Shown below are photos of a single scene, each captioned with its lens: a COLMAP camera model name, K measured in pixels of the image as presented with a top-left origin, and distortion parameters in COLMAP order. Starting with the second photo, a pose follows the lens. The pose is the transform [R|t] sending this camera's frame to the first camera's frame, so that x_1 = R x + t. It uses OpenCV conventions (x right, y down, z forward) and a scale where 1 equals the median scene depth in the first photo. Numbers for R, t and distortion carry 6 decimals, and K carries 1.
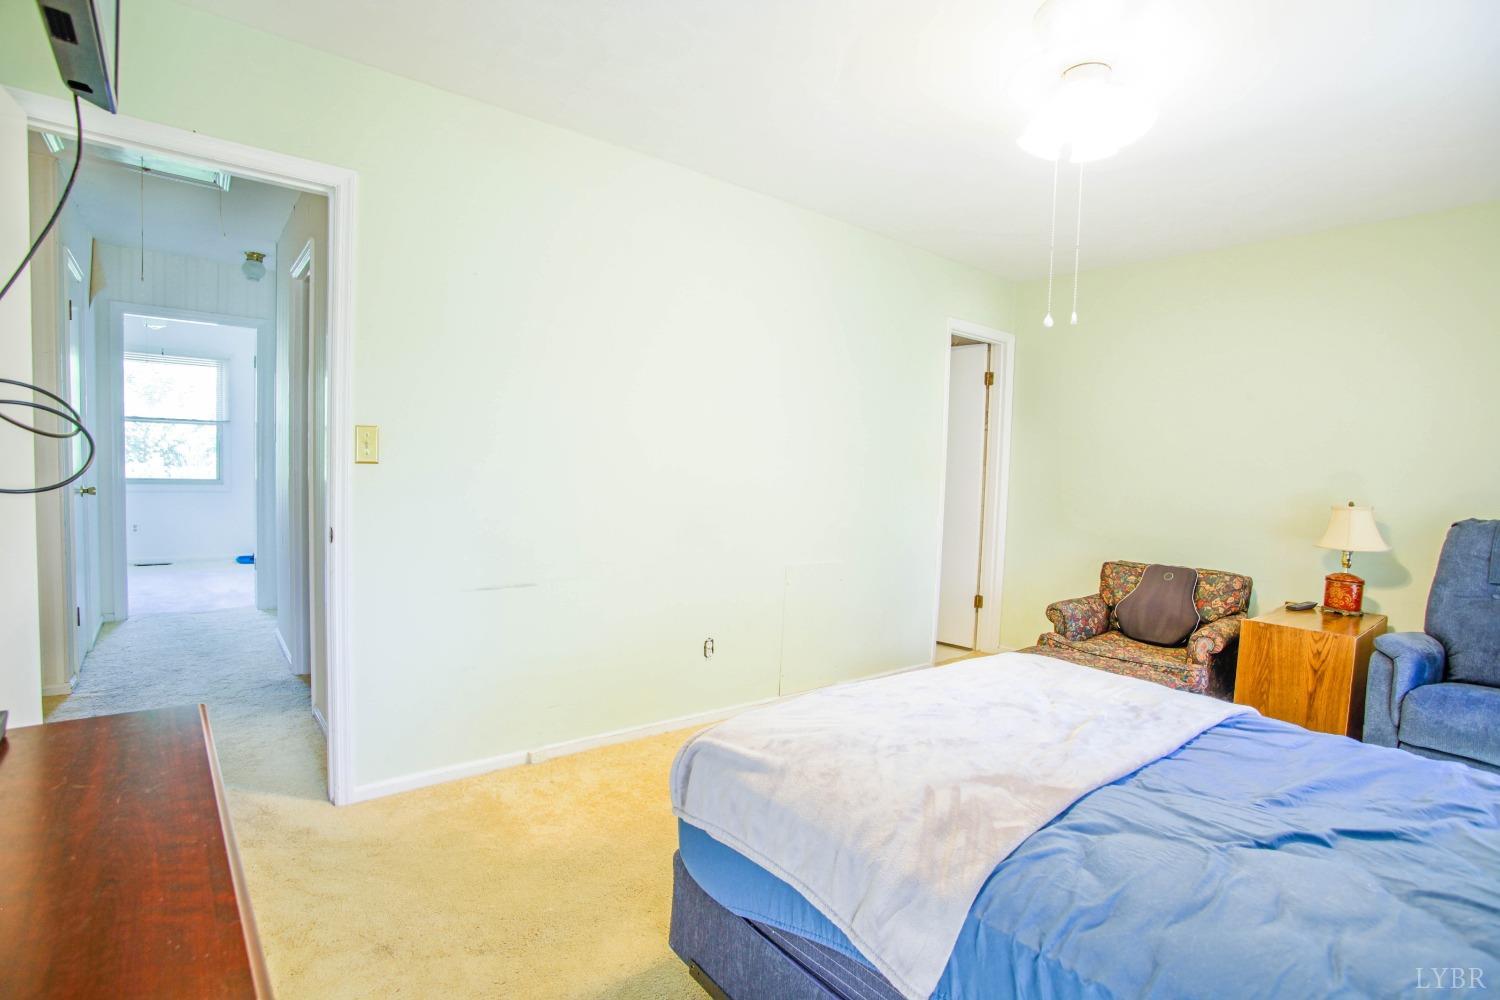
lens RADIAL K [[716.9, 0, 750.0], [0, 716.9, 500.0], [0, 0, 1]] dist [0.027826, -0.014864]
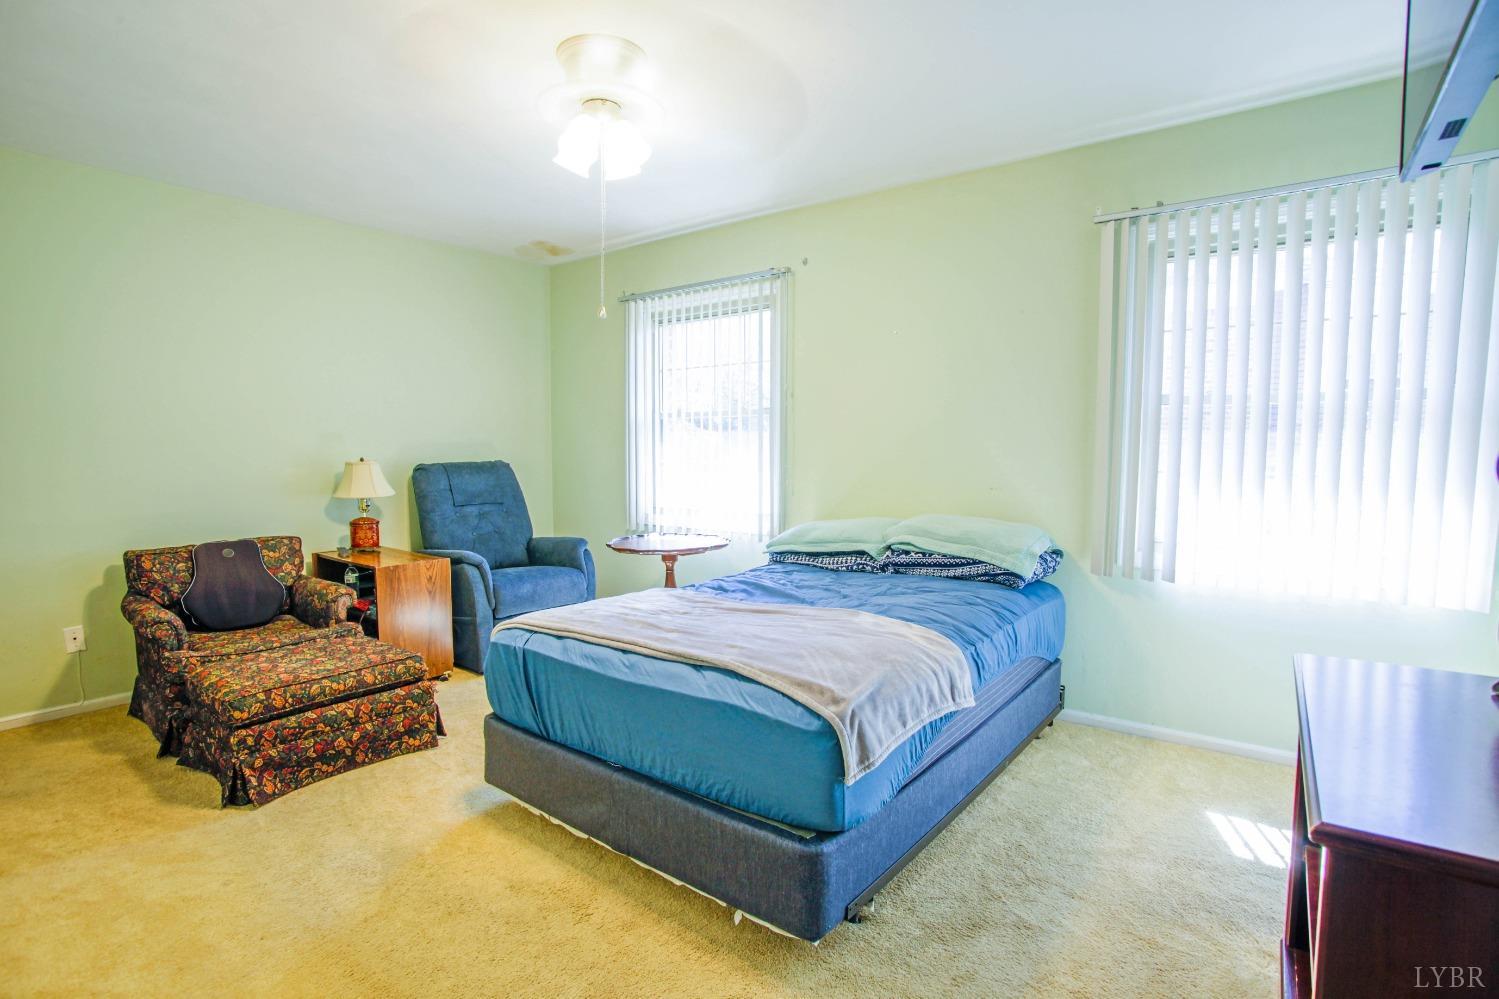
lens RADIAL K [[732.5, 0, 749.5], [0, 732.5, 499.5], [0, 0, 1]] dist [-0.041374, 0.000299]
pose [[-0.258844, -0.105071, 0.960188, -0.499036], [0.034239, 0.992443, 0.117830, -0.049178], [-0.965312, 0.063375, -0.253290, 0.675350]]
